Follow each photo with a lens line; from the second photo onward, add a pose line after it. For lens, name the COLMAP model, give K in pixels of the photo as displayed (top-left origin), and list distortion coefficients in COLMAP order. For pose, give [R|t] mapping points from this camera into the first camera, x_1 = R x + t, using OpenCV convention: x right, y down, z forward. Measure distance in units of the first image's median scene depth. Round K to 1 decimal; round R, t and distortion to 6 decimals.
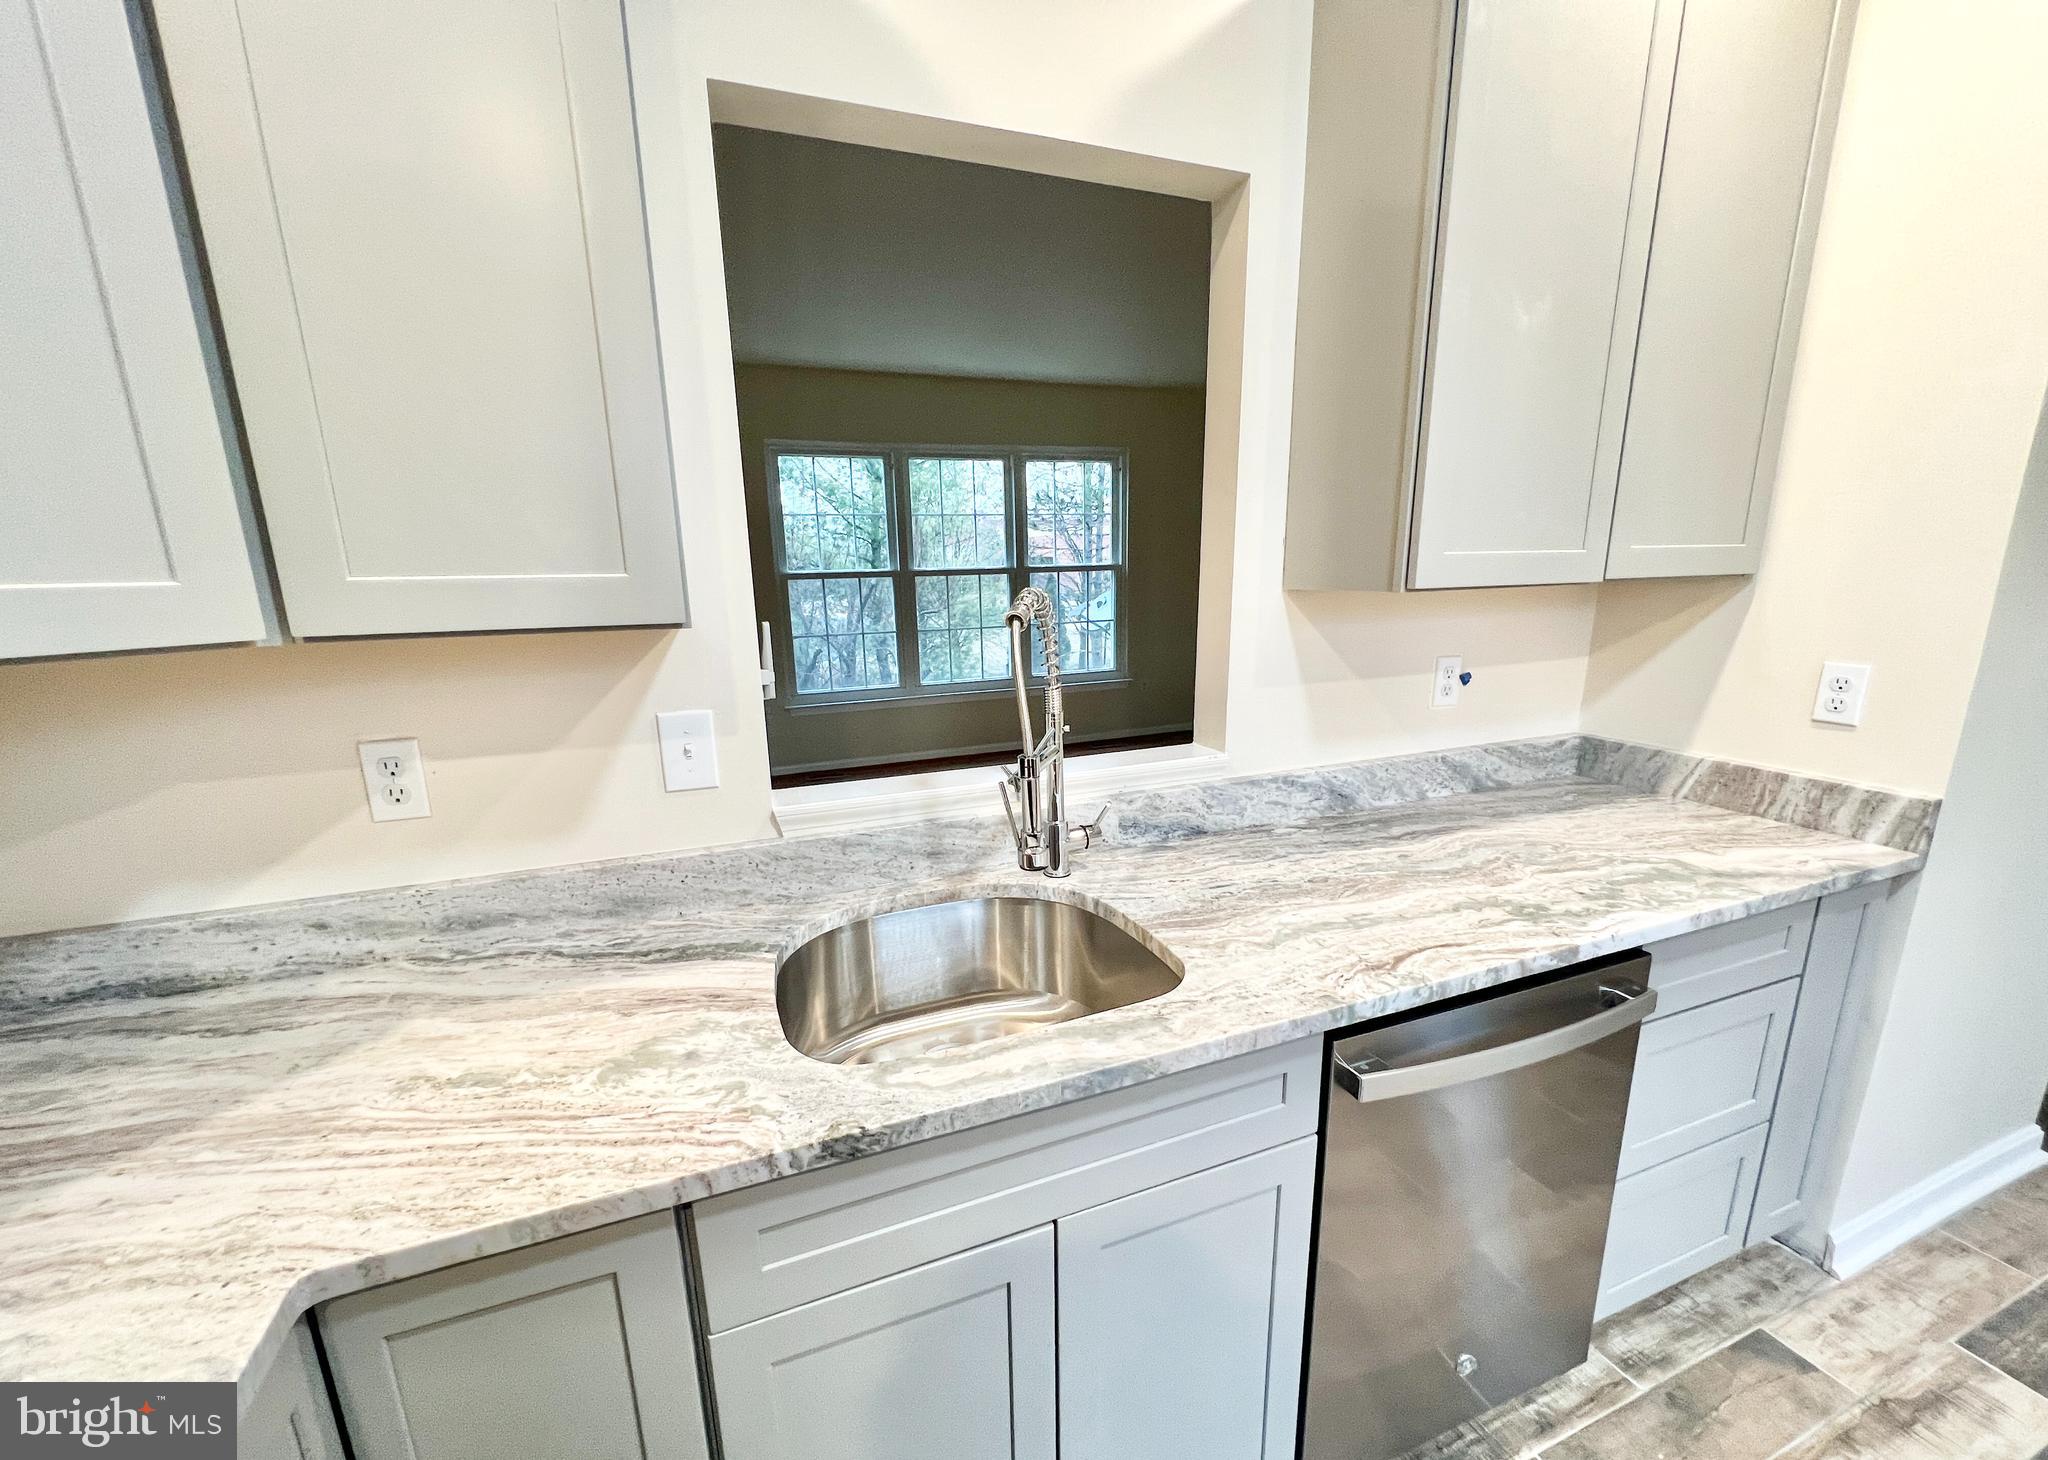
lens RADIAL K [[837.6, 0, 1022.5], [0, 837.6, 759.0], [0, 0, 1]] dist [-0.000617, 0.000001]
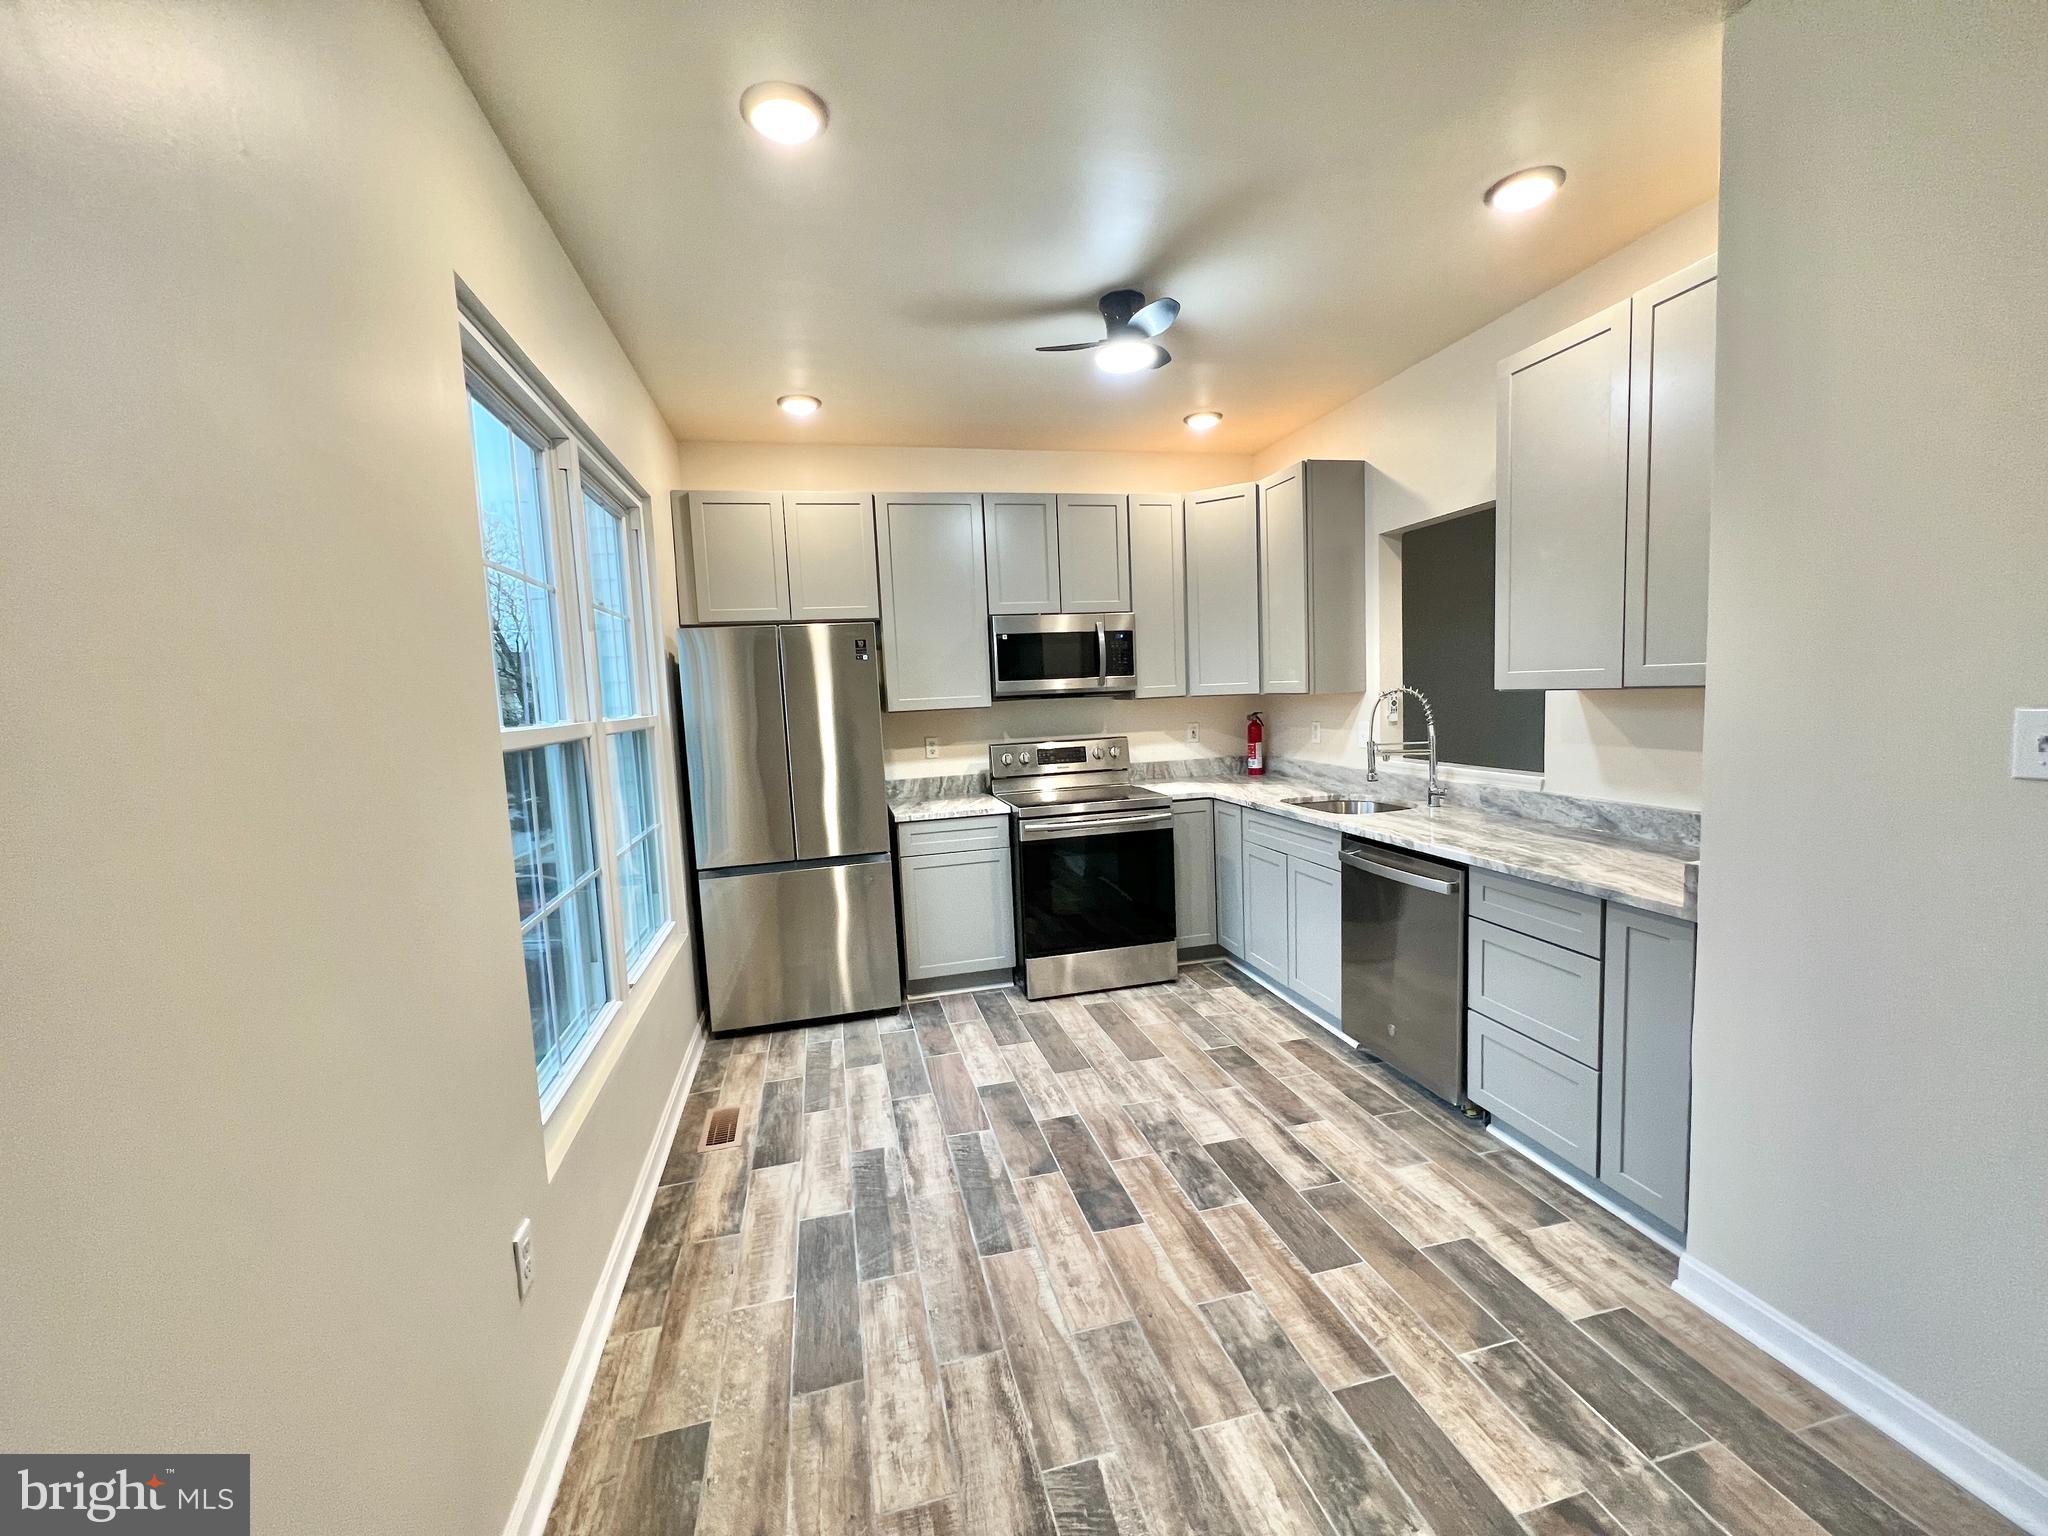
lens RADIAL K [[831.3, 0, 1024.0], [0, 831.3, 768.0], [0, 0, 1]] dist [-0.009804, 0.000004]
pose [[-0.131210, 0.118488, -0.984248, 2.208448], [-0.182374, 0.973002, 0.141446, -0.076448], [0.974435, 0.198060, -0.106059, 0.107073]]
